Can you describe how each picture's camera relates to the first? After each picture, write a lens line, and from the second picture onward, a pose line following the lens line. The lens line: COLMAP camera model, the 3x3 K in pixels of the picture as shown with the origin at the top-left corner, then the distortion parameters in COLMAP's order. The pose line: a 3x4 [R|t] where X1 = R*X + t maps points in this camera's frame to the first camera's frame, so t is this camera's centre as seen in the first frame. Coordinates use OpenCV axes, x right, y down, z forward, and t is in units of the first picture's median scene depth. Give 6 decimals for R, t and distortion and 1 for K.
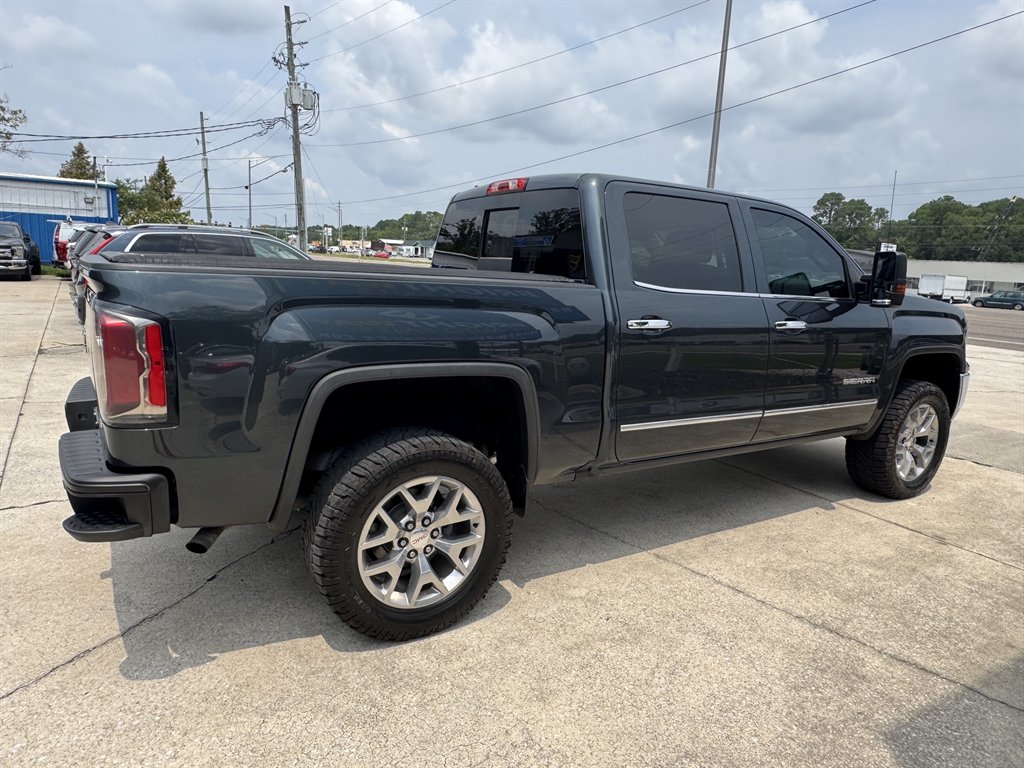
lens RADIAL K [[680.1, 0, 512.4], [0, 680.1, 383.3], [0, 0, 1]] dist [-0.003880, 0.001554]
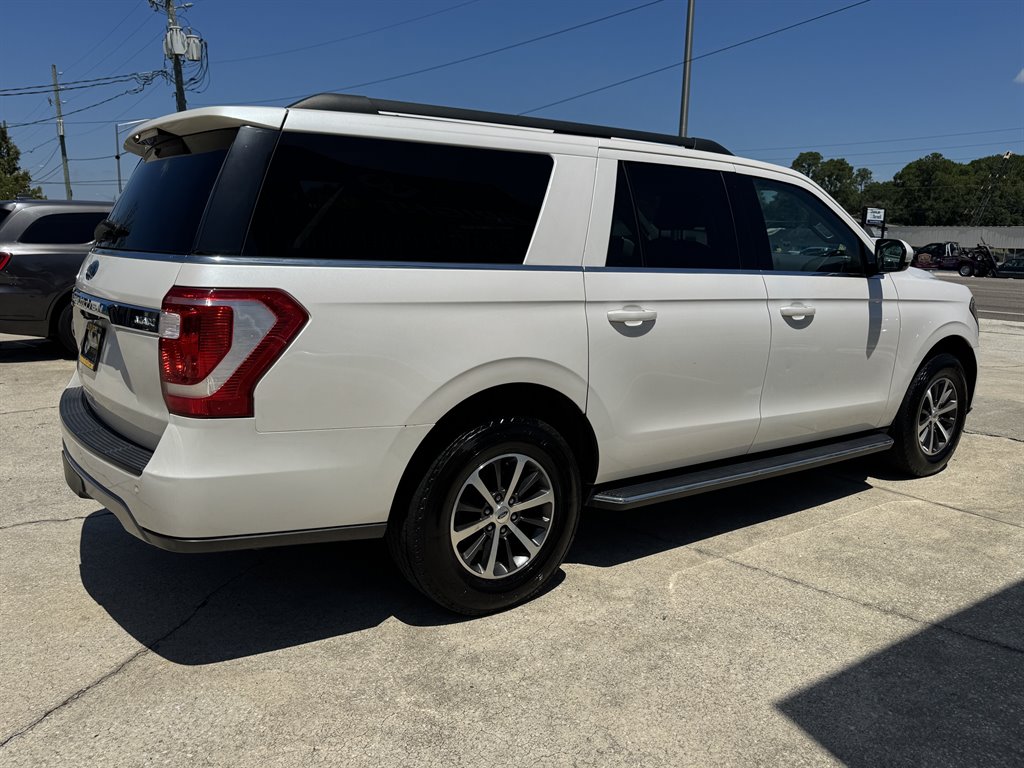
lens RADIAL K [[805.5, 0, 516.2], [0, 805.5, 383.9], [0, 0, 1]] dist [0.032253, -0.040925]
pose [[0.995476, -0.042015, 0.085214, -0.117597], [0.042183, 0.999110, -0.000171, 0.025336], [-0.085131, 0.003765, 0.996363, -0.043320]]
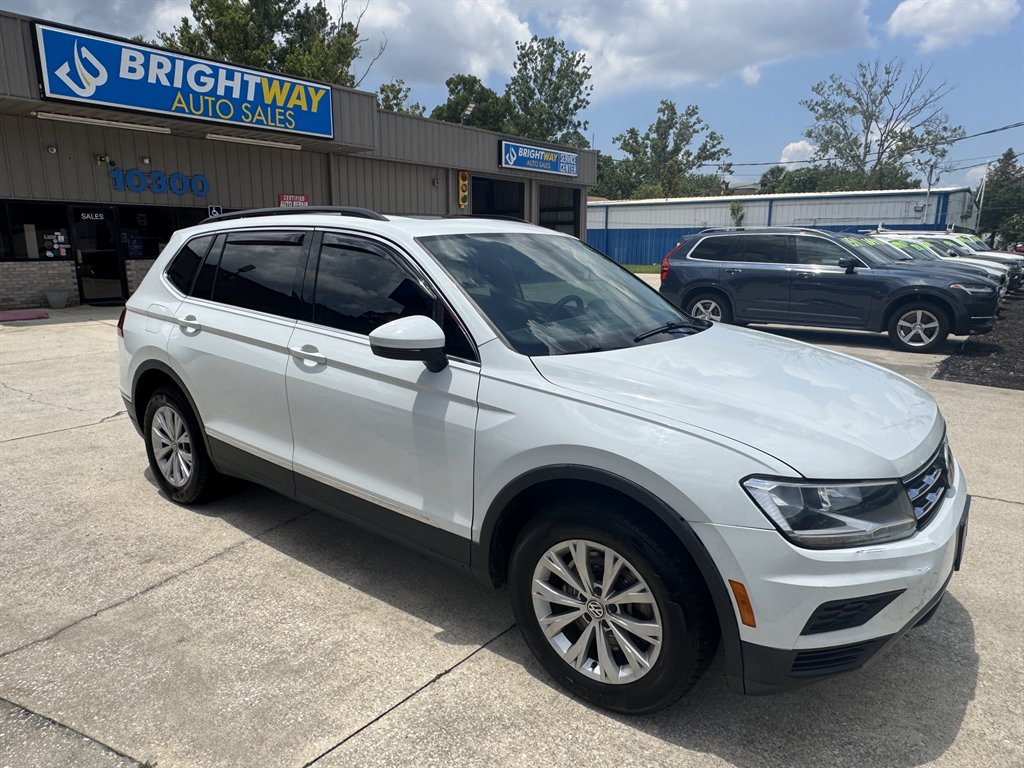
lens RADIAL K [[668.6, 0, 511.1], [0, 668.6, 386.8], [0, 0, 1]] dist [-0.003153, 0.000723]
pose [[0.299926, 0.157141, -0.940931, 1.435002], [-0.165691, 0.979929, 0.110839, -0.100949], [0.939463, 0.122661, 0.319943, 0.944109]]
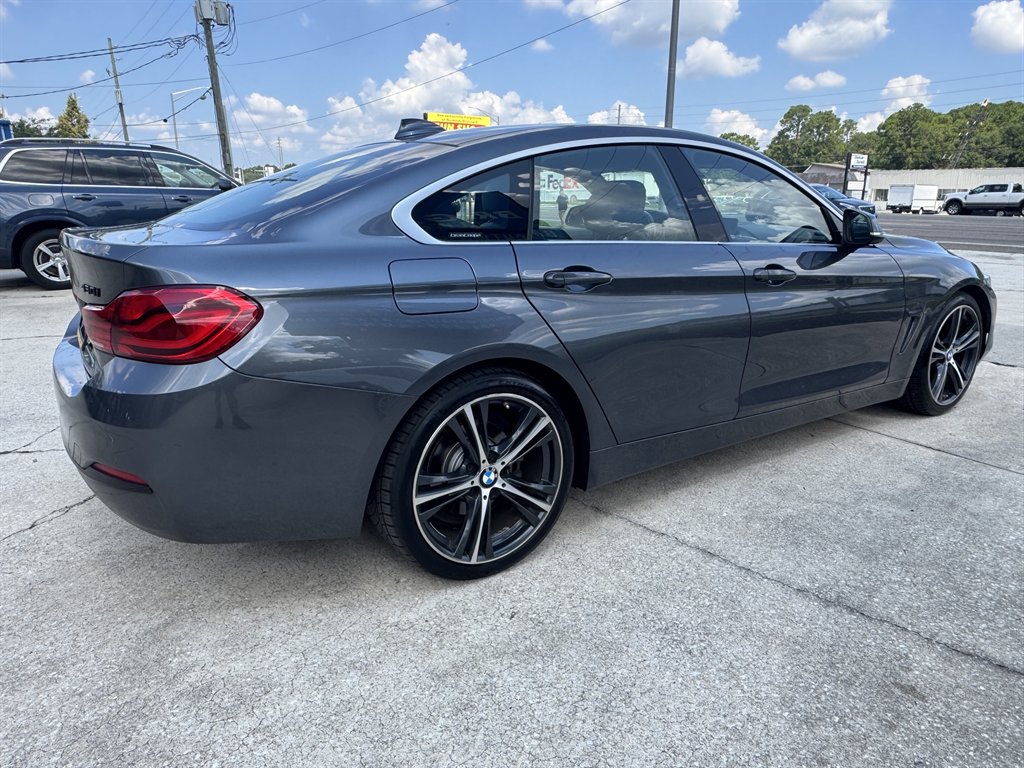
lens RADIAL K [[695.9, 0, 507.6], [0, 695.9, 383.2], [0, 0, 1]] dist [-0.003456, 0.000741]
pose [[0.997644, -0.058585, 0.035686, 0.111123], [0.055349, 0.994776, 0.085769, 0.061780], [-0.040524, -0.083591, 0.995676, 0.319857]]
